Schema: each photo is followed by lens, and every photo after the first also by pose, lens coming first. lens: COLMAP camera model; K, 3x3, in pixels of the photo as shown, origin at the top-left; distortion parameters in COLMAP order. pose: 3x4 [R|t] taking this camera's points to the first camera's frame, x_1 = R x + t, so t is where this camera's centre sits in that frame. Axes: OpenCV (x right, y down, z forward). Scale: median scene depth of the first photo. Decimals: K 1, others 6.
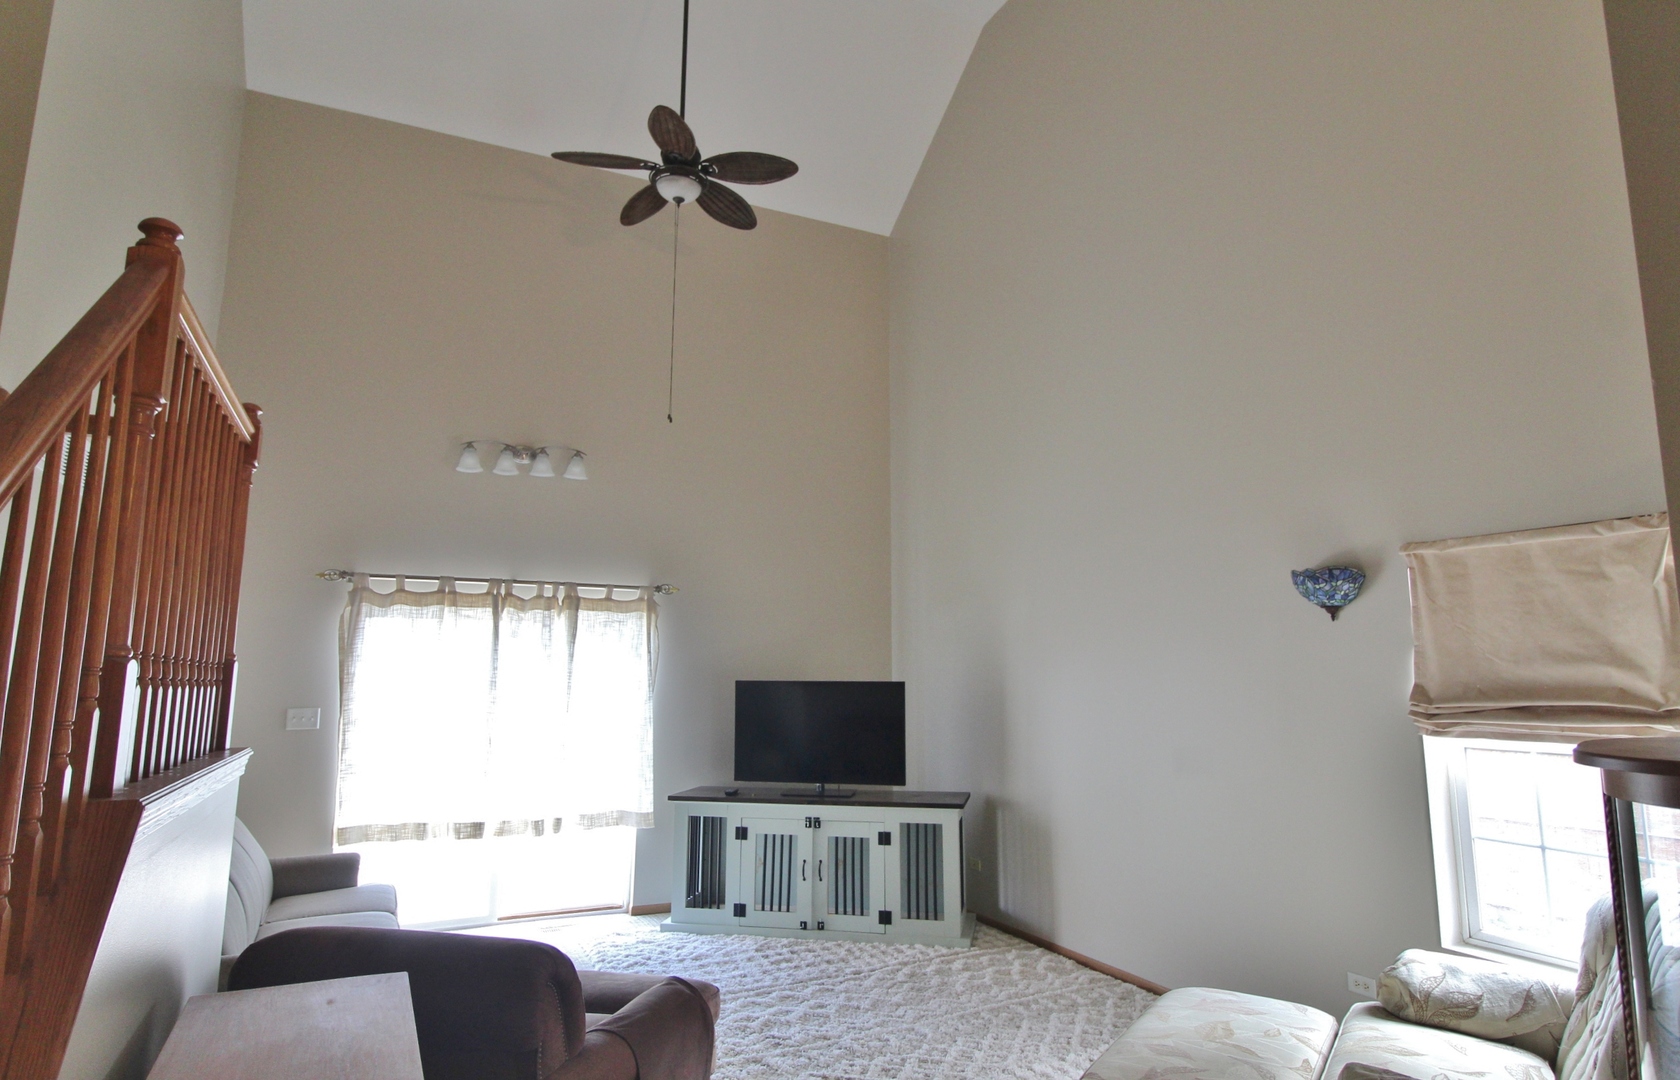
lens RADIAL K [[948.4, 0, 840.0], [0, 948.4, 540.0], [0, 0, 1]] dist [-0.001371, -0.000297]
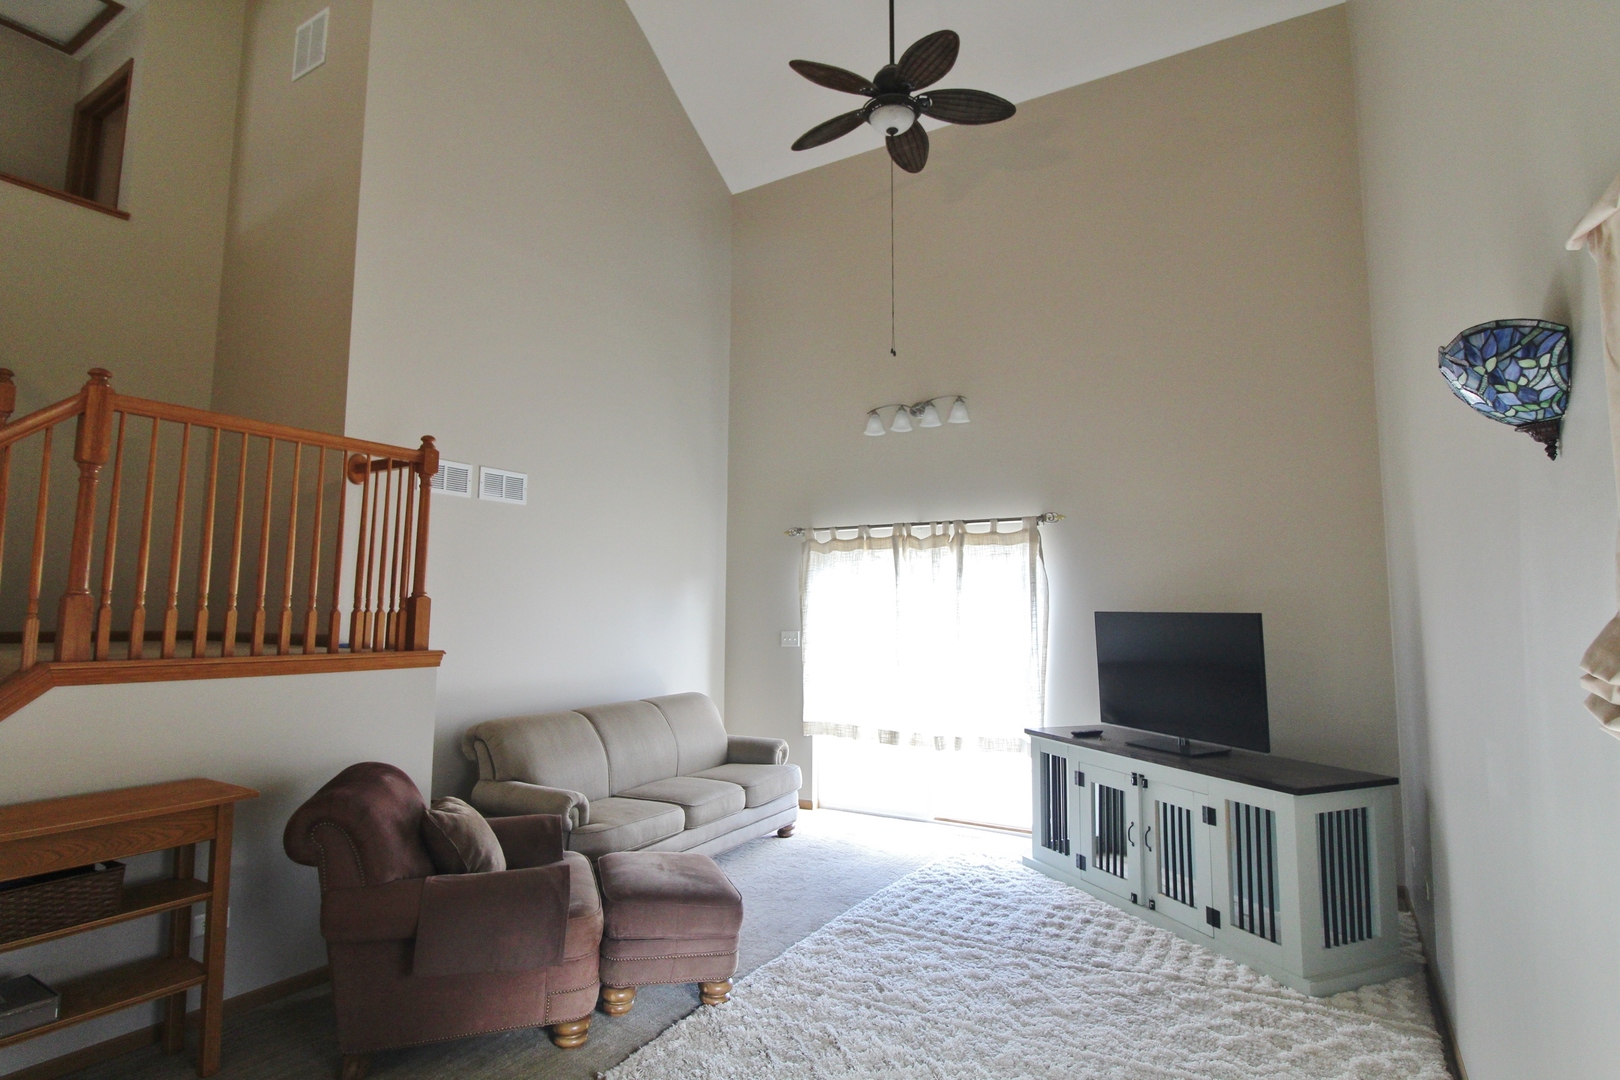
lens RADIAL K [[828.0, 0, 810.0], [0, 828.0, 540.0], [0, 0, 1]] dist [0.002771, -0.008176]
pose [[0.543926, -0.070050, -0.836204, 0.426538], [0.117304, 0.993072, -0.006888, 0.056673], [0.830893, -0.094343, 0.548375, 0.366172]]
